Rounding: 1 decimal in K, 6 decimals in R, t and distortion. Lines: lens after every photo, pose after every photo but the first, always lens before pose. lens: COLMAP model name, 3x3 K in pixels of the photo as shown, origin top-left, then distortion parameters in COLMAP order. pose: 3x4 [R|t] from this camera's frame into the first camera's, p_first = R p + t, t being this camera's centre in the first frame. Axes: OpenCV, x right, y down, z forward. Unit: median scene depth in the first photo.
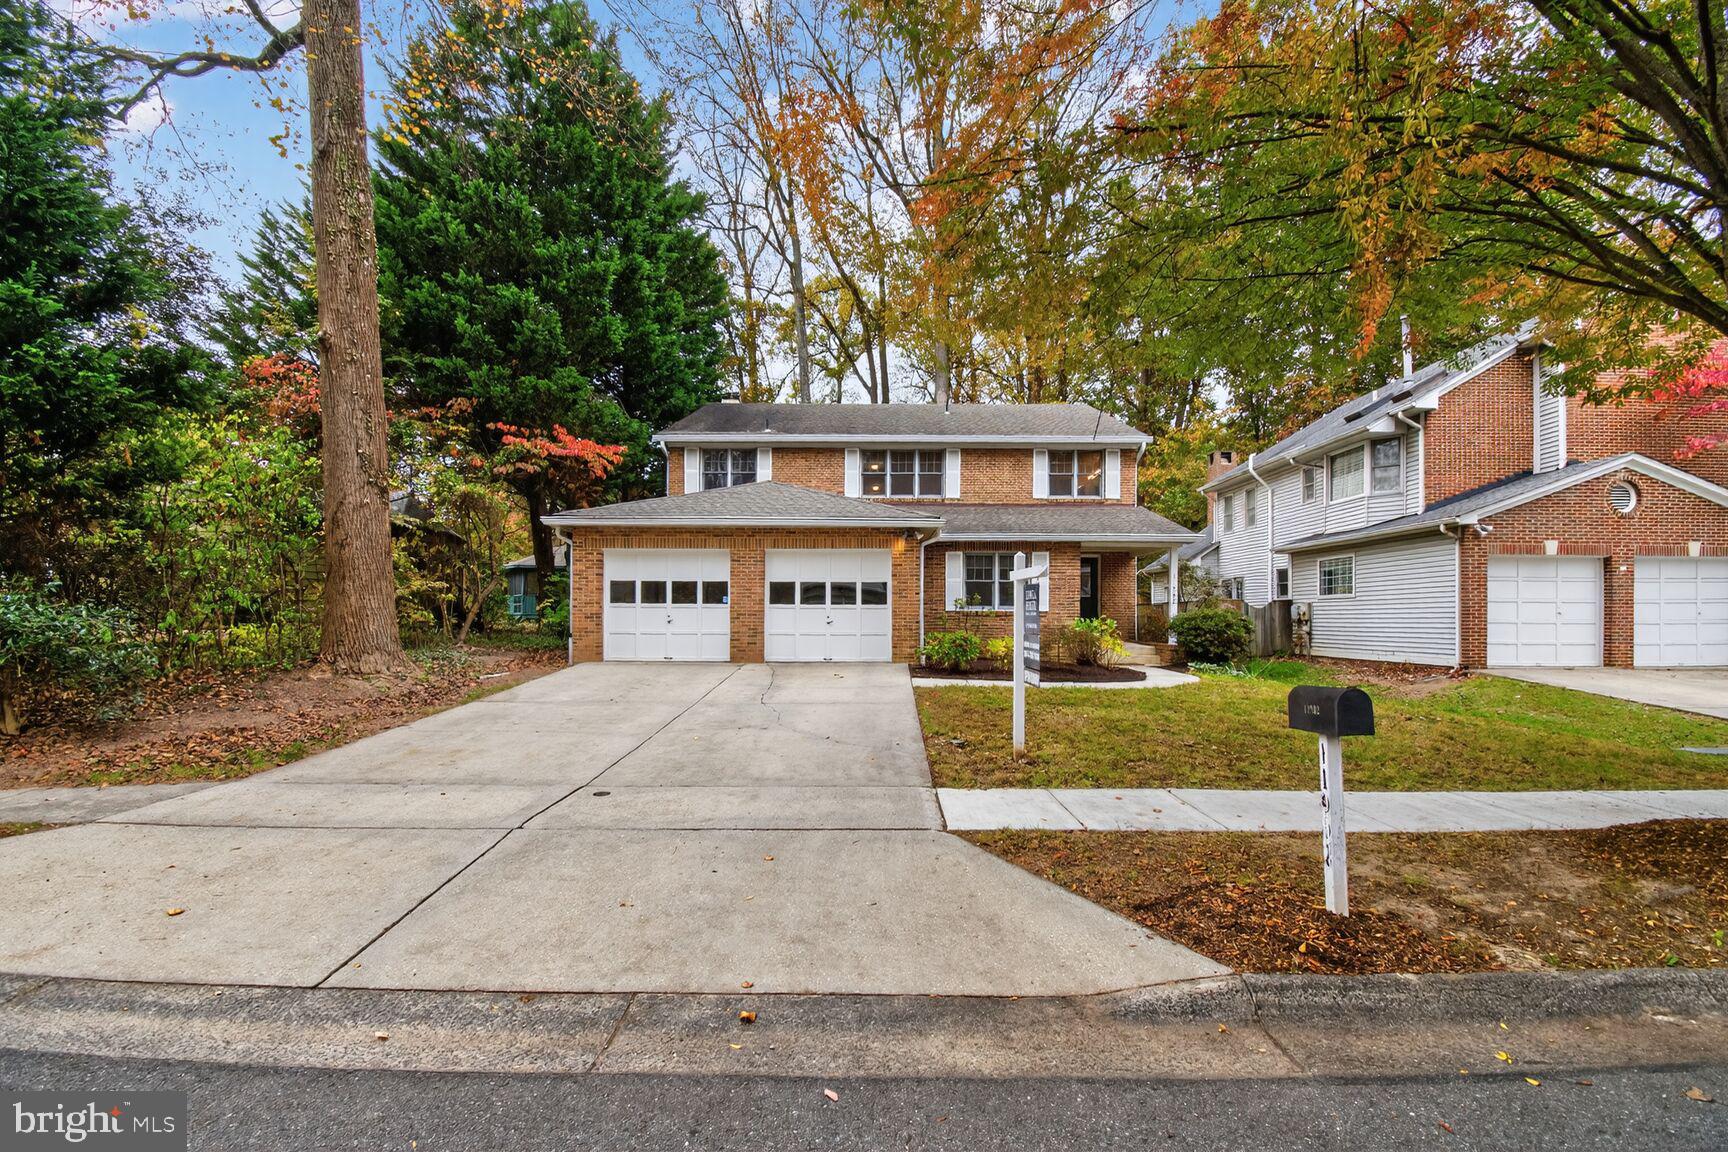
lens RADIAL K [[785.7, 0, 874.8], [0, 785.7, 580.1], [0, 0, 1]] dist [-0.004310, -0.007218]
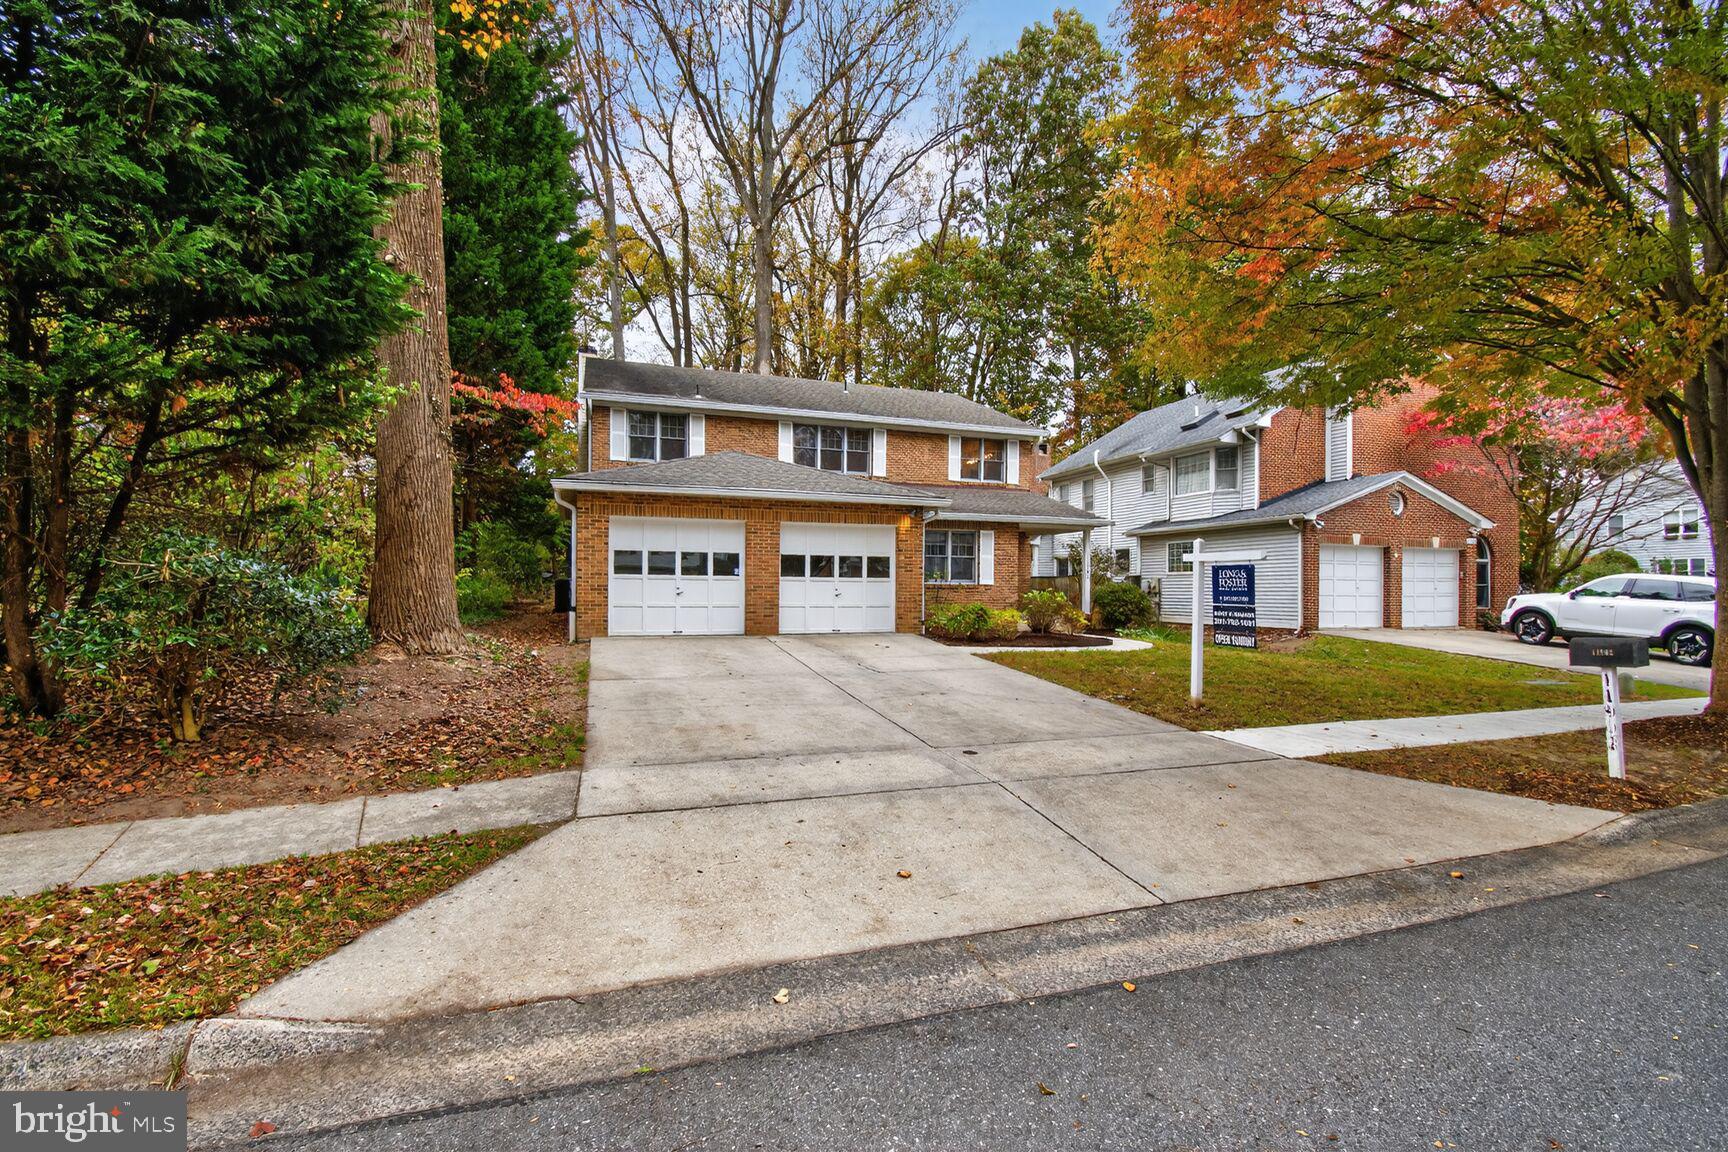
lens RADIAL K [[785.7, 0, 901.0], [0, 785.7, 555.1], [0, 0, 1]] dist [-0.004310, -0.007218]
pose [[0.939292, 0.017683, 0.342662, -0.332343], [-0.019281, 0.999813, 0.001256, -0.001169], [-0.342576, -0.007786, 0.939458, 0.004119]]
